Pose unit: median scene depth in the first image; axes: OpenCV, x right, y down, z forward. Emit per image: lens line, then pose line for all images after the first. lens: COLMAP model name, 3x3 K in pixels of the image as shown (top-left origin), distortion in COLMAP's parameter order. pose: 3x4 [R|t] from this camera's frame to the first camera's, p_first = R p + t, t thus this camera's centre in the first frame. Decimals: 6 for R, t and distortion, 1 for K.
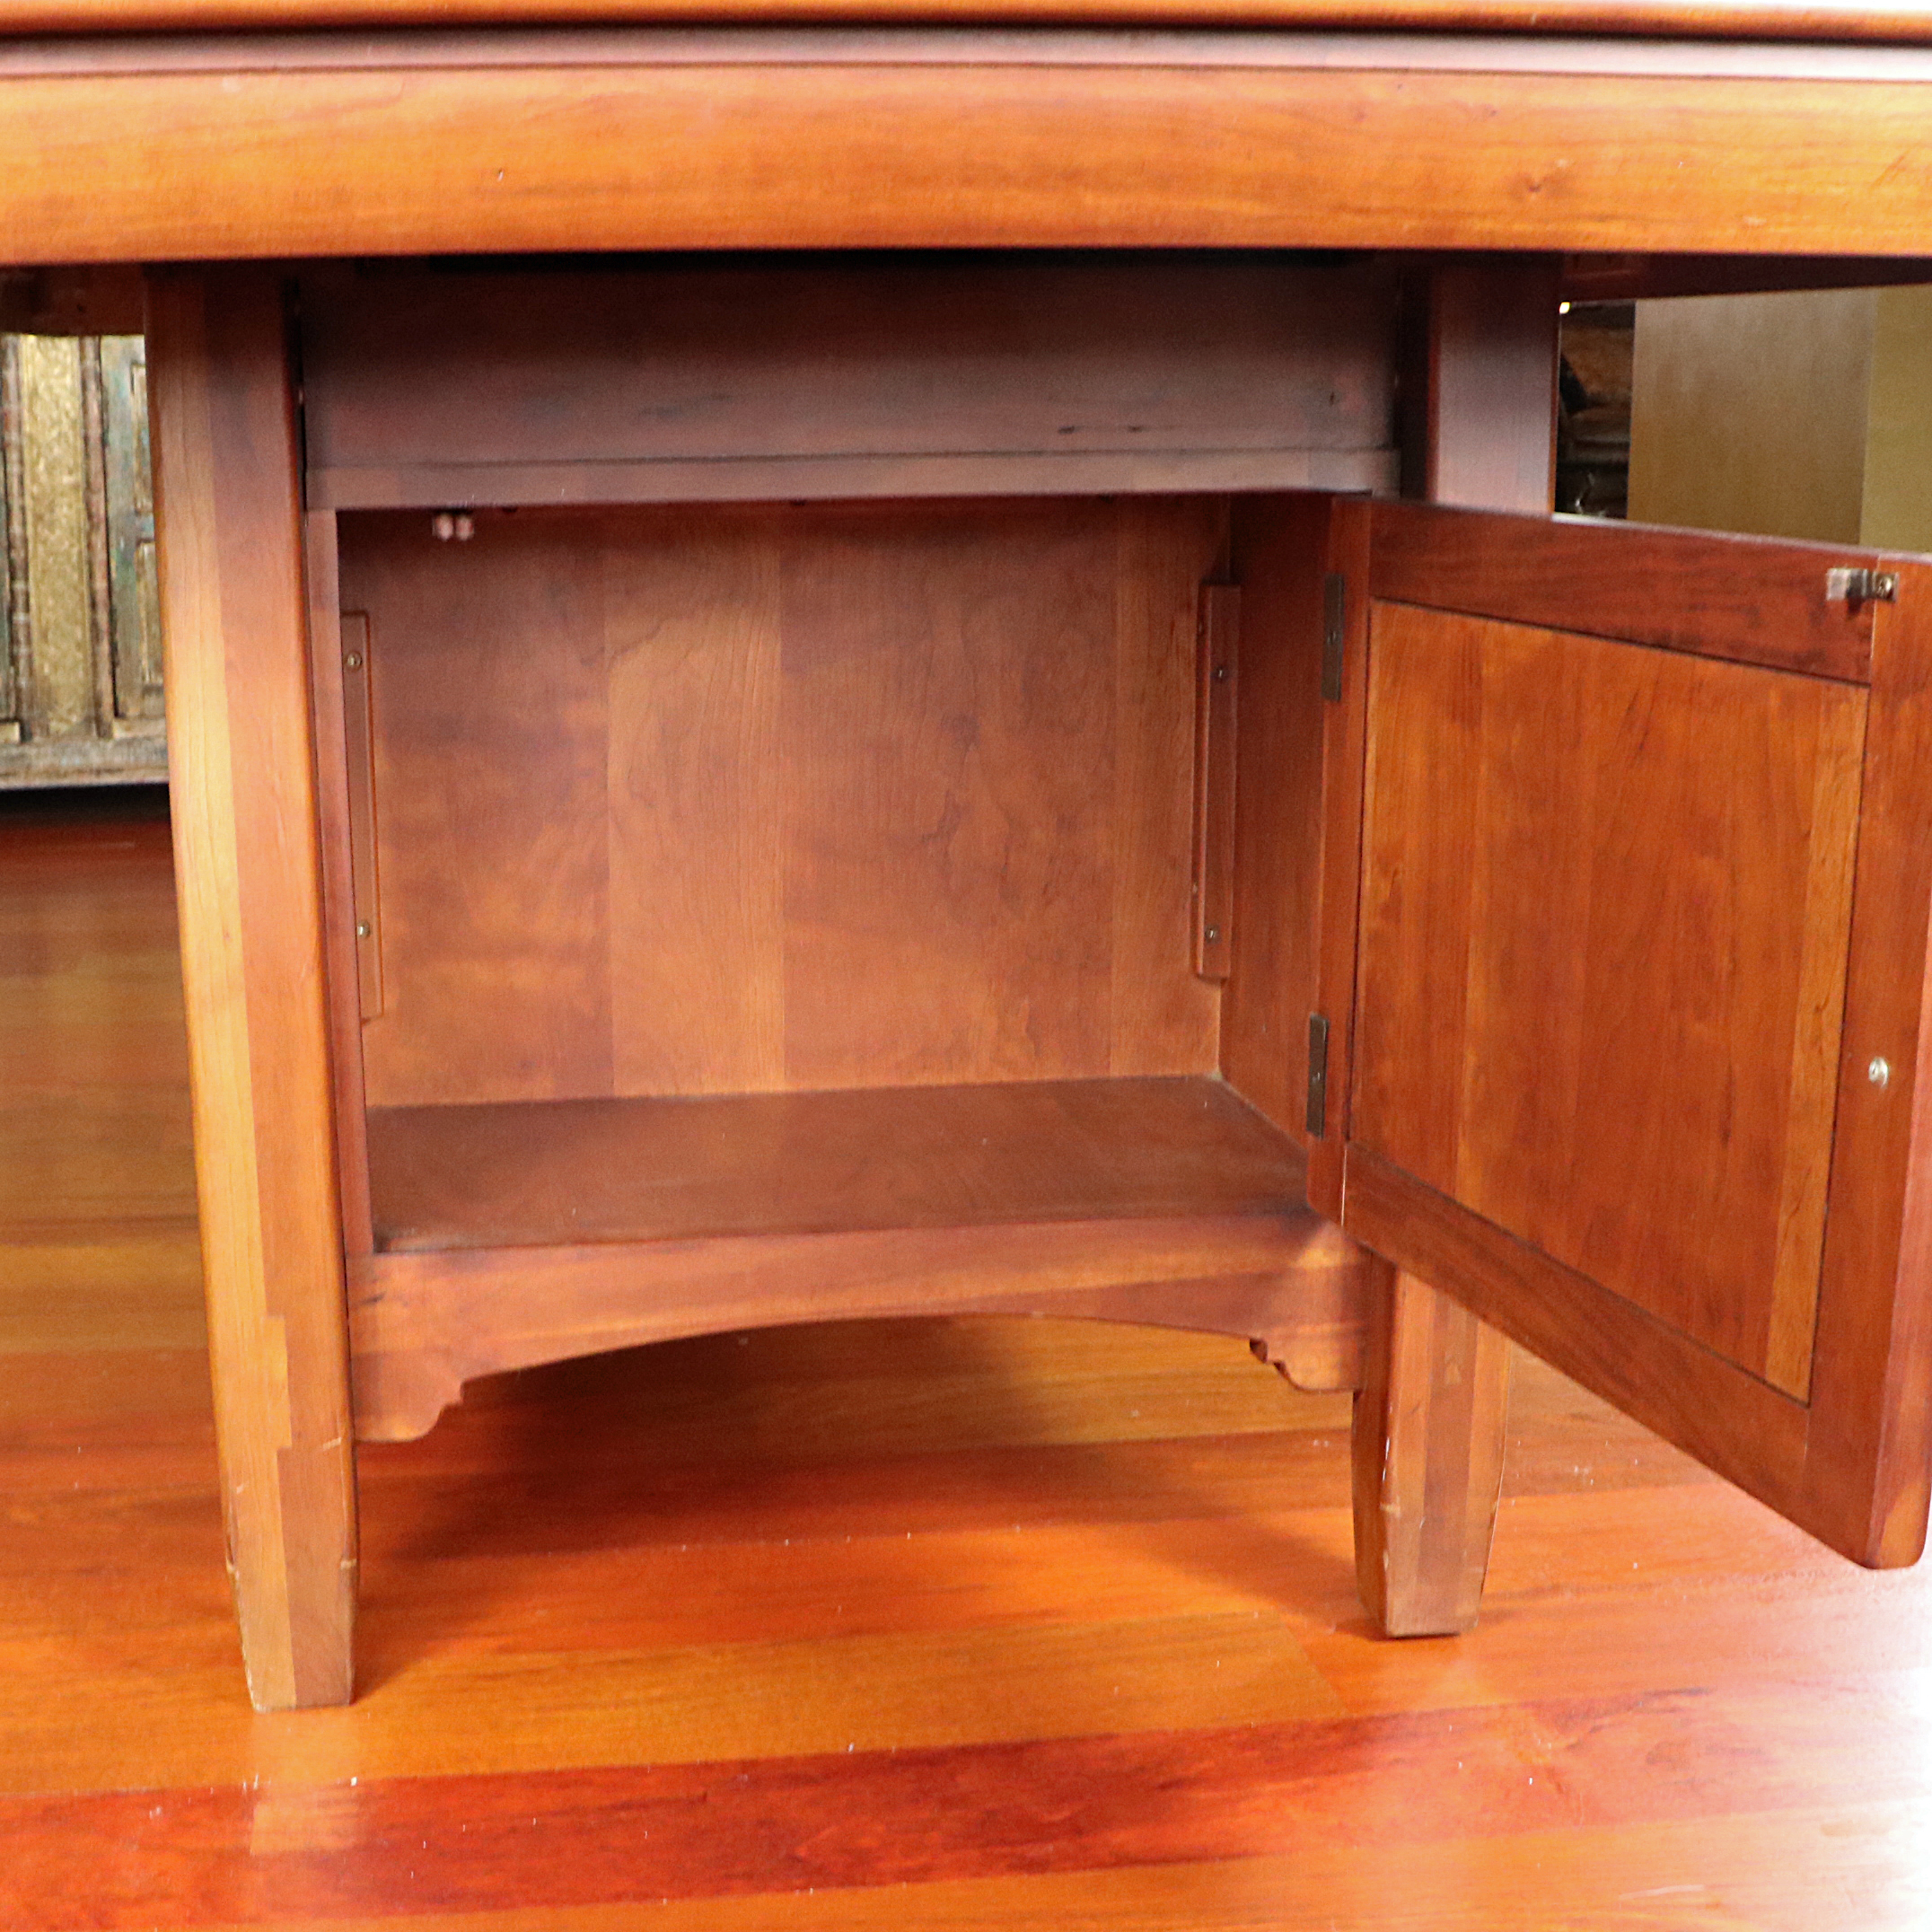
lens RADIAL K [[3199.9, 0, 965.2], [0, 3199.9, 1118.7], [0, 0, 1]] dist [-0.166413, 0.070040]
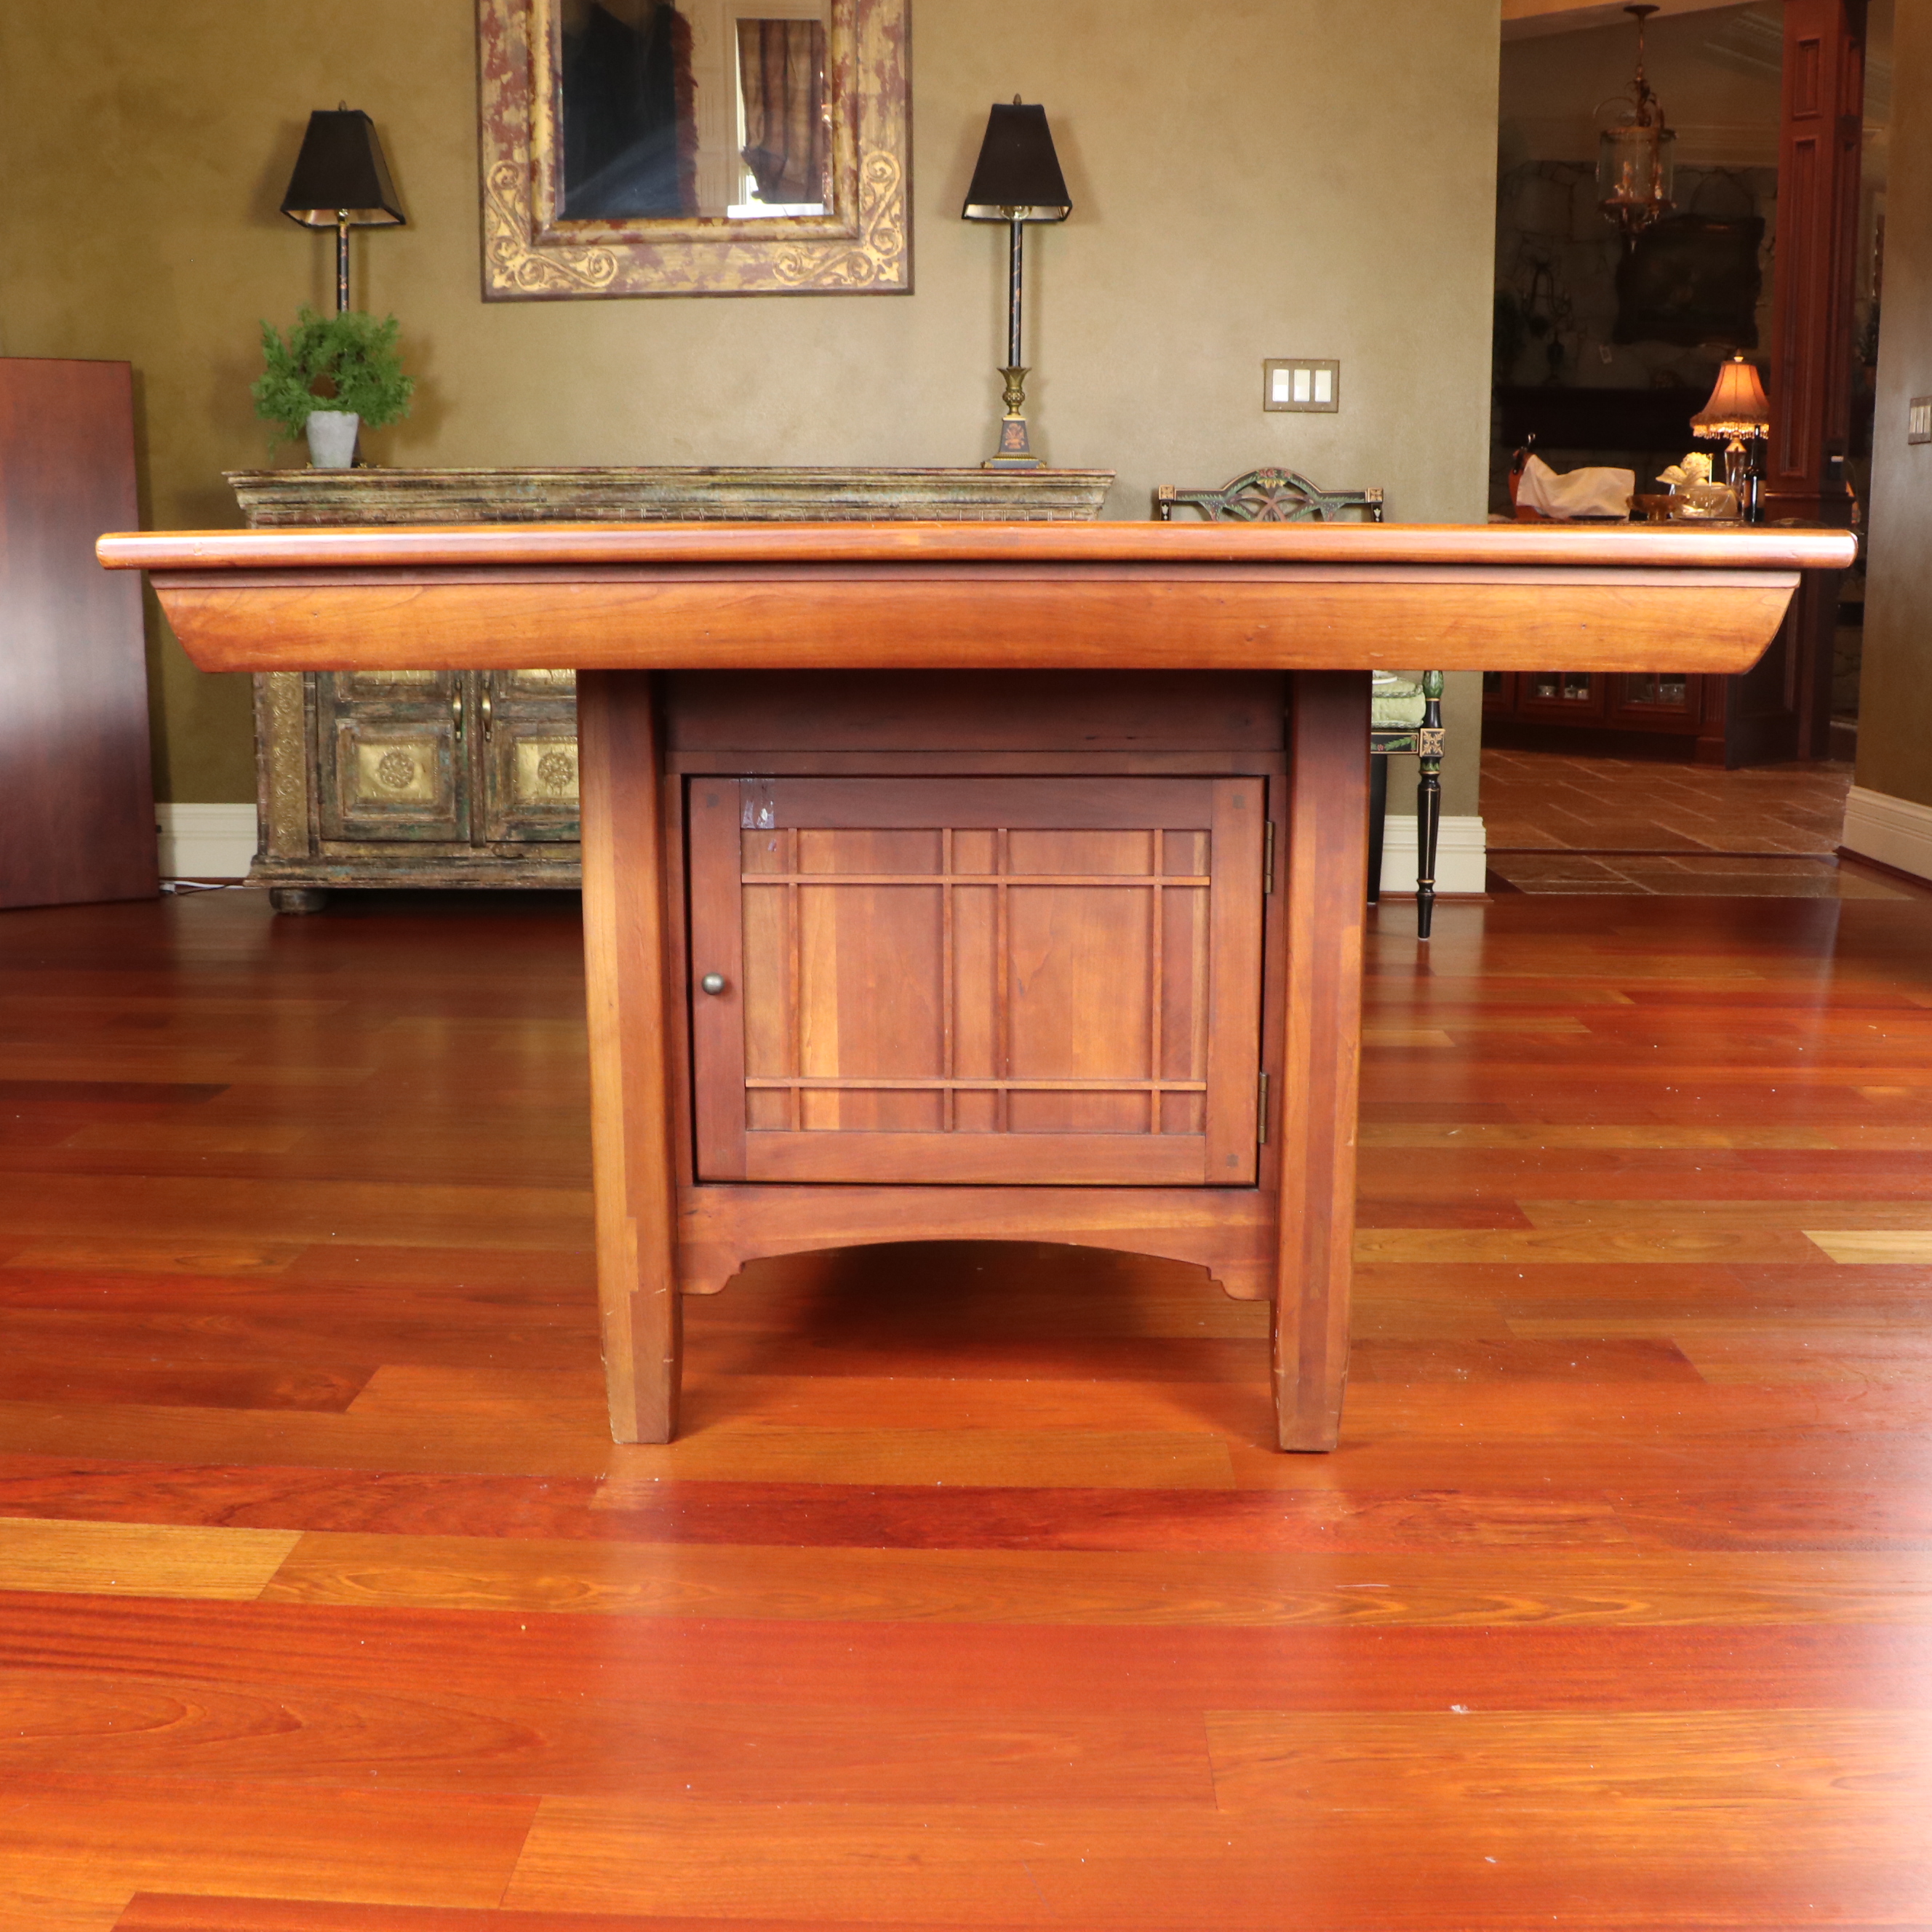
lens RADIAL K [[2396.6, 0, 966.0], [0, 2396.6, 966.0], [0, 0, 1]] dist [-0.176979, 0.130805]
pose [[0.986007, 0.037832, -0.162355, 0.184293], [-0.050117, 0.996127, -0.072250, 0.009031], [0.158993, 0.079376, 0.984084, -0.310382]]
